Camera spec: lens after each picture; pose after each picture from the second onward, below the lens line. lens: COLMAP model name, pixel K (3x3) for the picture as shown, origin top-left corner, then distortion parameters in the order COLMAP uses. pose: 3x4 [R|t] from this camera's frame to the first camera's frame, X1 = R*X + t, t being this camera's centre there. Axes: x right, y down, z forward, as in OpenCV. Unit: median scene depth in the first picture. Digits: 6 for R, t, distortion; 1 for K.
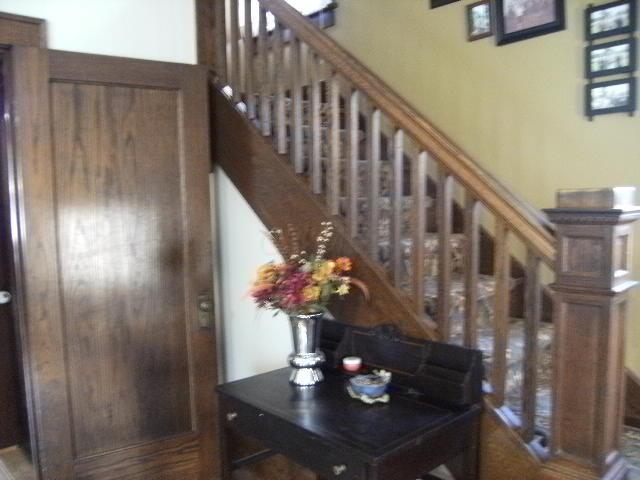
lens RADIAL K [[537.0, 0, 303.3], [0, 537.0, 253.7], [0, 0, 1]] dist [-0.092267, 0.028206]
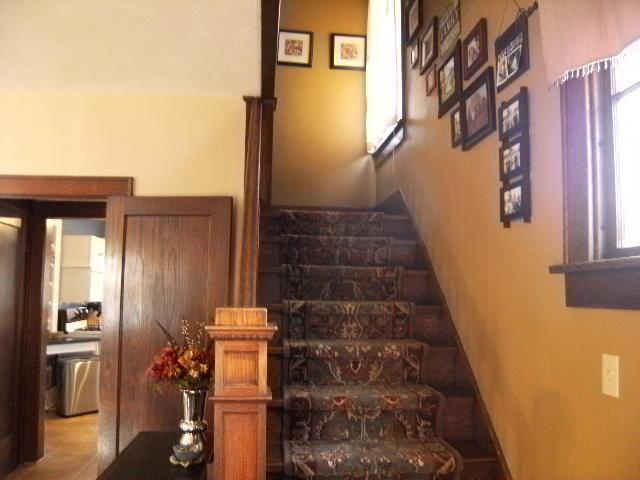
lens RADIAL K [[537.0, 0, 303.3], [0, 537.0, 253.7], [0, 0, 1]] dist [-0.092267, 0.028206]
pose [[0.793166, -0.003987, -0.608992, 0.846502], [-0.089025, 0.988478, -0.122419, -0.068075], [0.602463, 0.151314, 0.783672, 0.082194]]
